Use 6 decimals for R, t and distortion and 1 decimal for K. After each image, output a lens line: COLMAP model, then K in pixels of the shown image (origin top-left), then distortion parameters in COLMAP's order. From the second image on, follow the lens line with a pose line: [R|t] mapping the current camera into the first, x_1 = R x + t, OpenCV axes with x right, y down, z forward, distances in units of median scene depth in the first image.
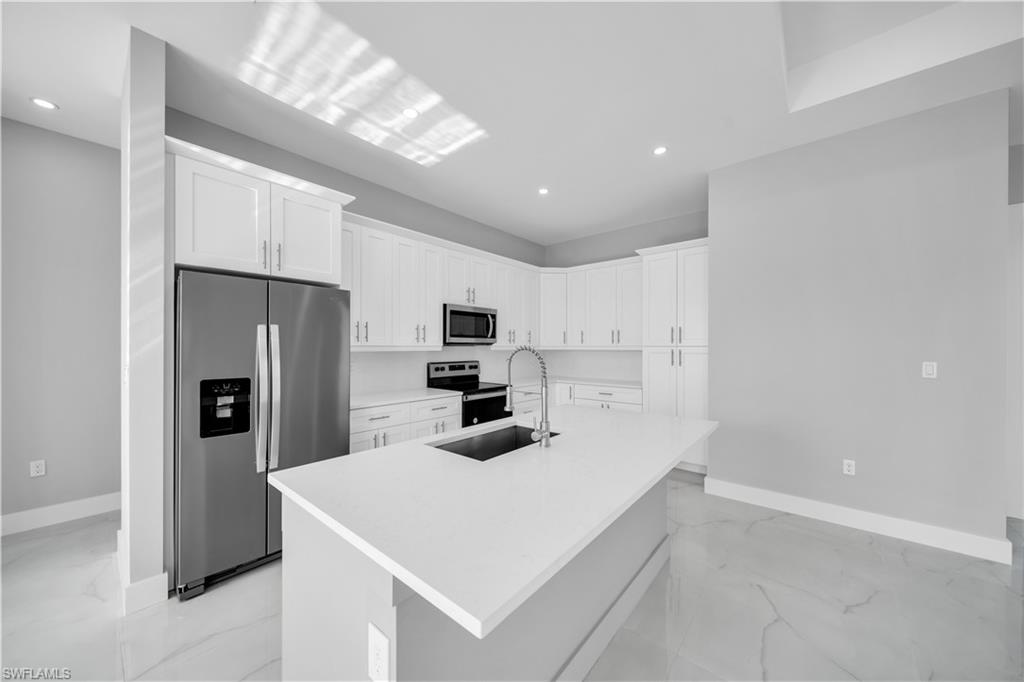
lens RADIAL K [[356.4, 0, 512.0], [0, 356.4, 341.0], [0, 0, 1]] dist [-0.001608, -0.000067]
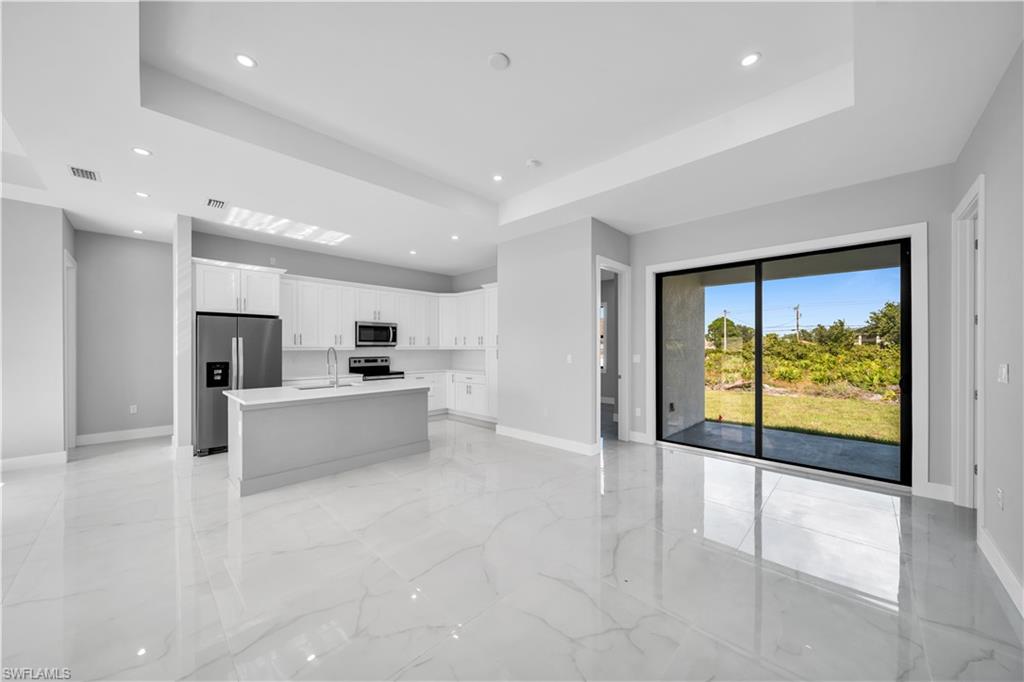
lens RADIAL K [[356.4, 0, 512.0], [0, 356.4, 341.0], [0, 0, 1]] dist [-0.001608, -0.000067]
pose [[0.997732, -0.003203, -0.067231, 0.668336], [0.003009, 0.999991, -0.002987, -0.007411], [0.067240, 0.002778, 0.997733, -0.621397]]
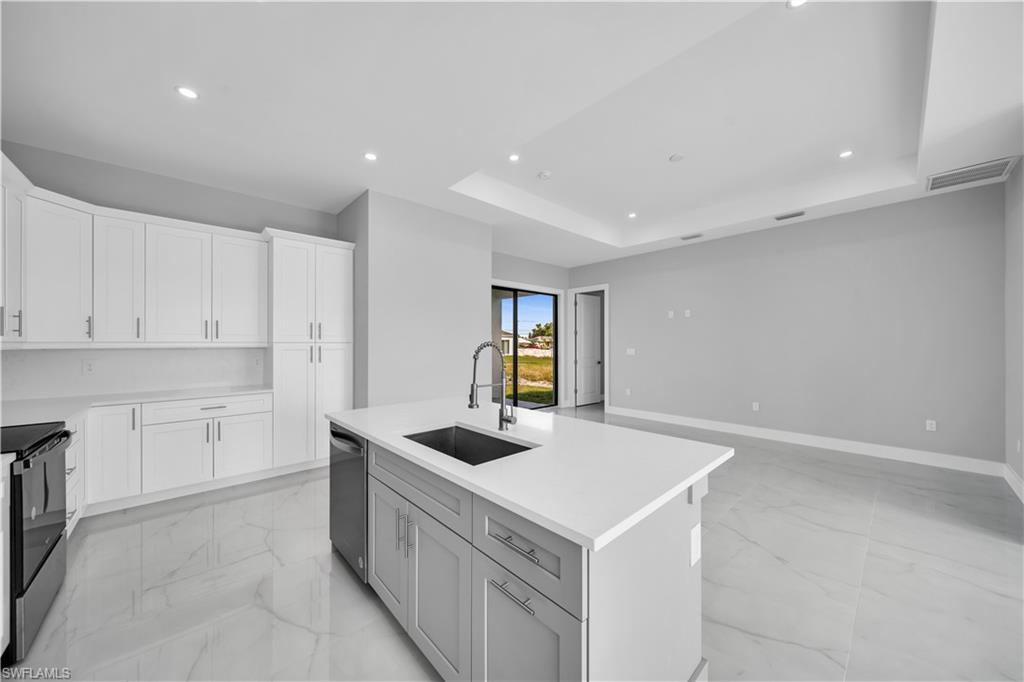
lens RADIAL K [[359.2, 0, 508.0], [0, 359.2, 333.3], [0, 0, 1]] dist [0.000535, 0.000020]
pose [[0.136148, 0.025641, 0.990357, -0.473391], [-0.015952, 0.999592, -0.023687, 0.004805], [-0.990560, -0.012573, 0.136501, 0.369620]]
